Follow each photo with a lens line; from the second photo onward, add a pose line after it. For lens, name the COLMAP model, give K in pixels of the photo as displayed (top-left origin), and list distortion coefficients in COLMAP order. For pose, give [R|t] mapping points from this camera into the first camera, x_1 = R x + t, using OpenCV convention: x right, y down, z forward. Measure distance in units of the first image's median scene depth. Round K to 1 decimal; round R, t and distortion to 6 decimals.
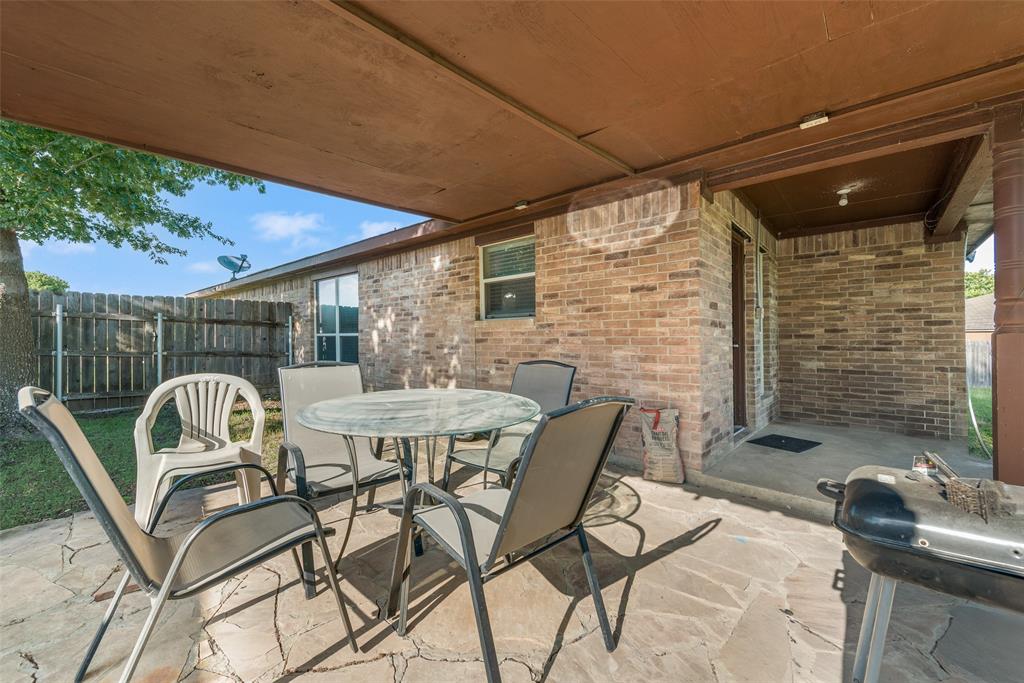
lens RADIAL K [[419.8, 0, 509.6], [0, 419.8, 344.5], [0, 0, 1]] dist [0.014405, -0.000017]
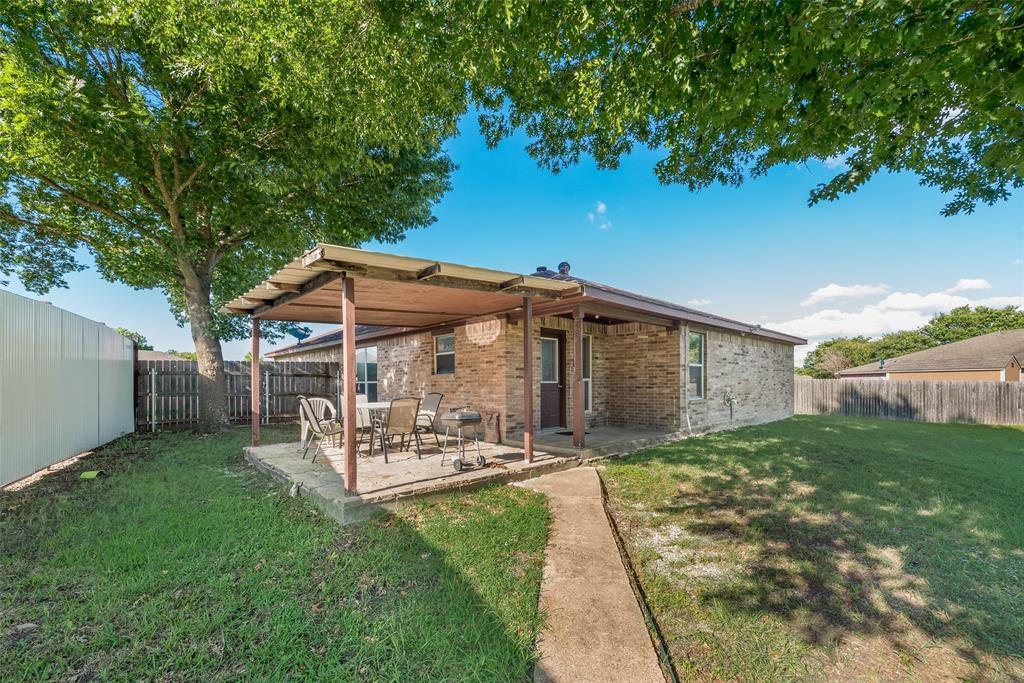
lens RADIAL K [[425.6, 0, 511.0], [0, 425.6, 382.3], [0, 0, 1]] dist [-0.000541, -0.000001]
pose [[0.996587, -0.012161, -0.081650, 0.438485], [0.011187, 0.999861, -0.012385, 0.005635], [0.081789, 0.011430, 0.996584, -0.919304]]
